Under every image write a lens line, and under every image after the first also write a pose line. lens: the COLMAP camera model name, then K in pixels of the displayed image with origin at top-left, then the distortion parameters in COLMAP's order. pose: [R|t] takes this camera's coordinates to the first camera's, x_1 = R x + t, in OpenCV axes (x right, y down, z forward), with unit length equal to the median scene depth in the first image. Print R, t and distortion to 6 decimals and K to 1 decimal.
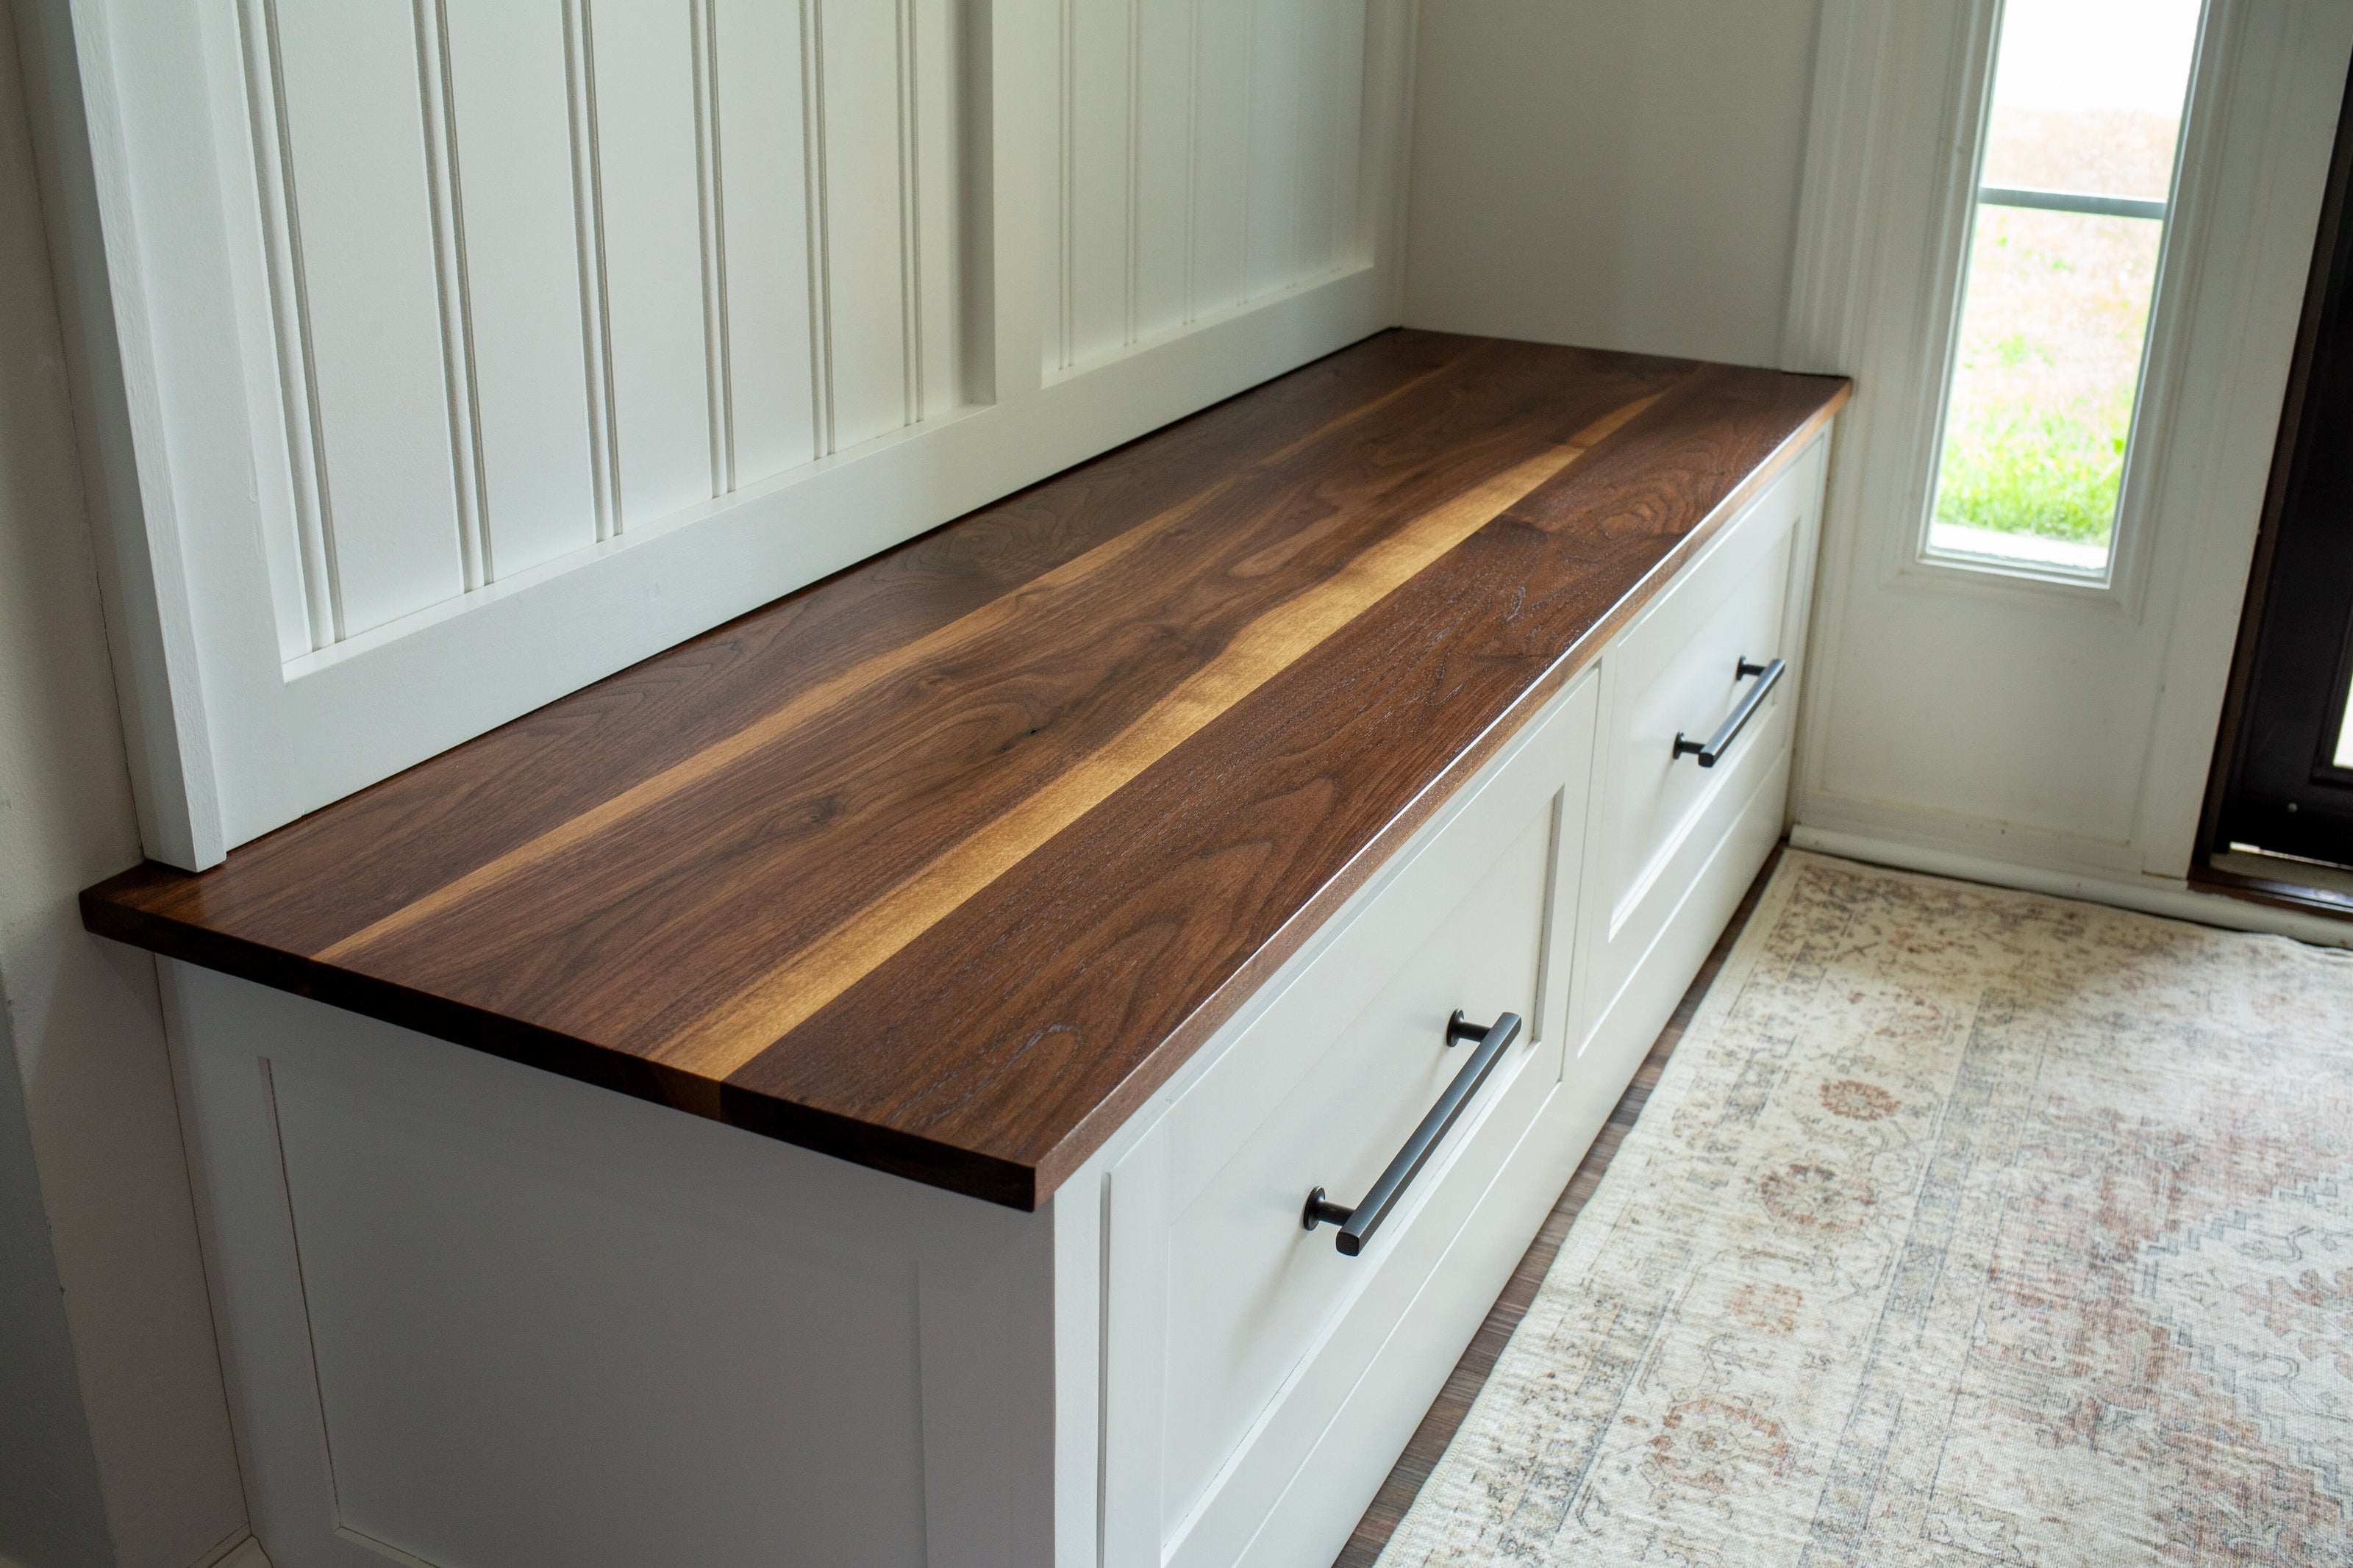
lens RADIAL K [[2289.2, 0, 1186.6], [0, 2289.2, 784.1], [0, 0, 1]] dist [-0.075598, 0.013178]
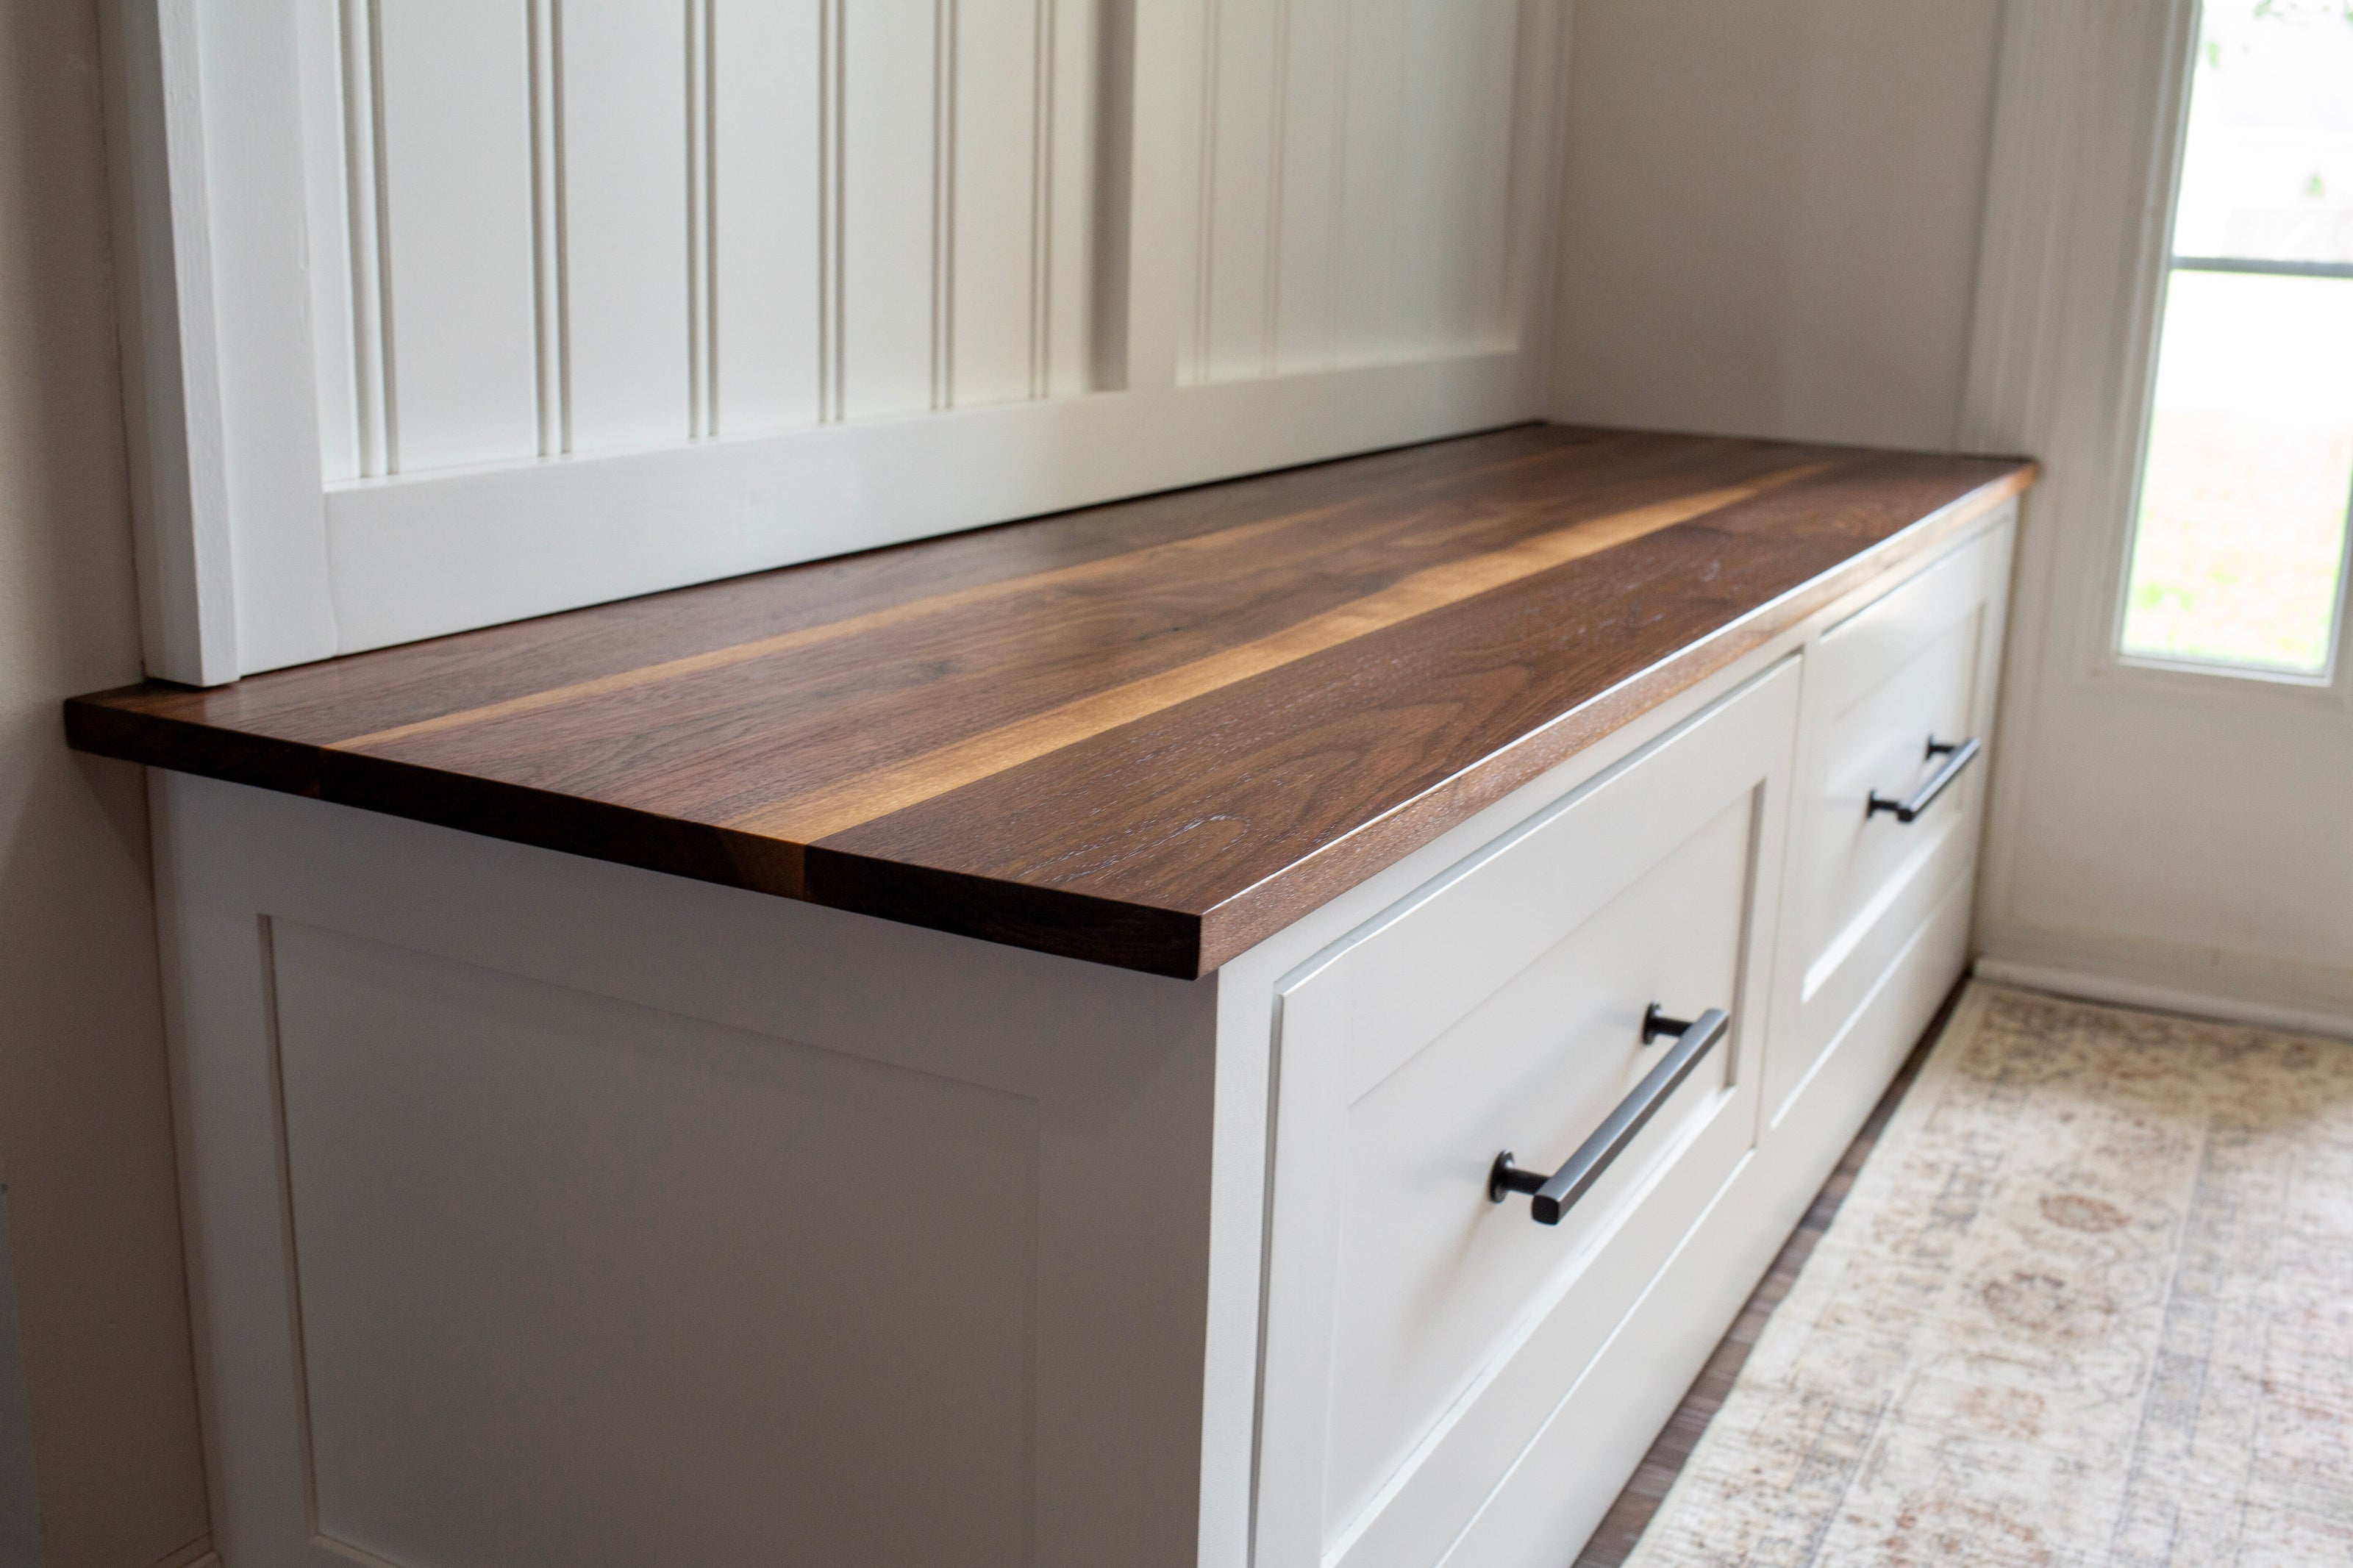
lens RADIAL K [[2308.3, 0, 1176.5], [0, 2308.3, 784.0], [0, 0, 1]] dist [-0.076792, 0.039792]
pose [[0.998898, 0.019101, -0.042863, -0.021586], [-0.024808, 0.990282, -0.136844, 0.119754], [0.039833, 0.137757, 0.989665, 0.108821]]
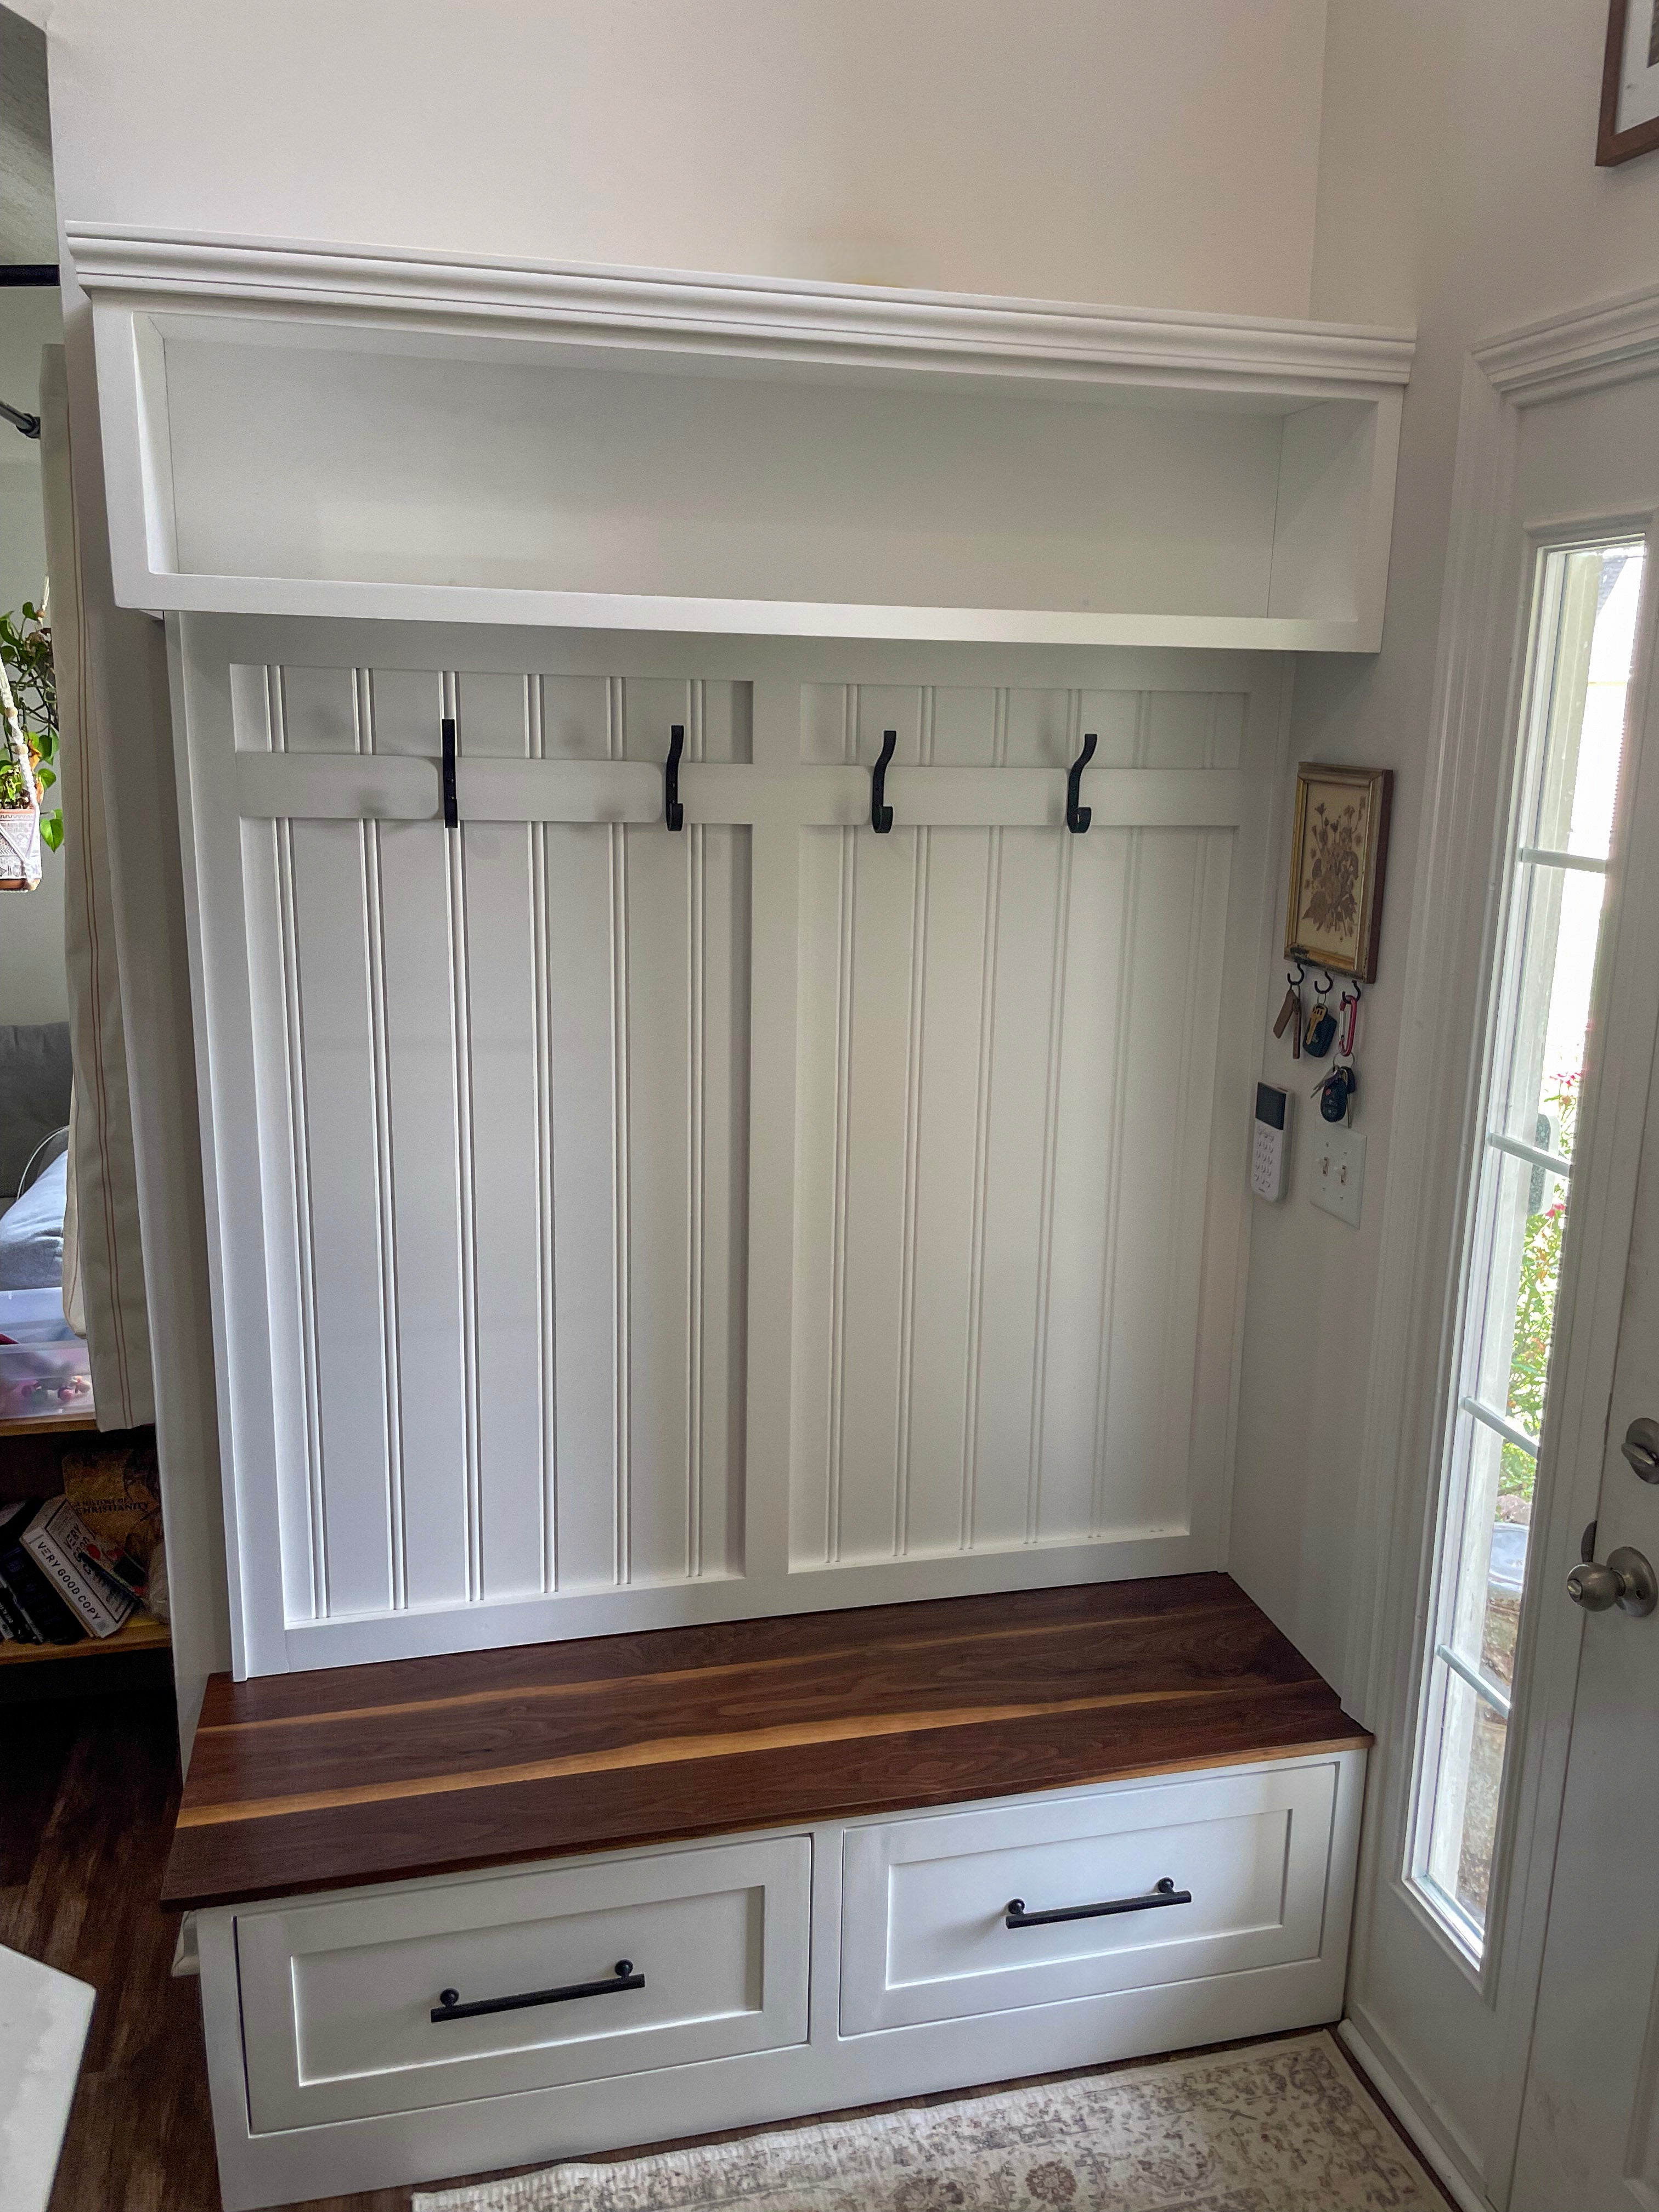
lens RADIAL K [[1721.9, 0, 820.2], [0, 1721.9, 1088.8], [0, 0, 1]] dist [0.077888, -0.114217]
pose [[0.627461, 0.164049, -0.761171, 1.152130], [-0.292601, 0.955584, -0.035252, -0.581987], [0.721580, 0.244839, 0.647593, -0.116806]]
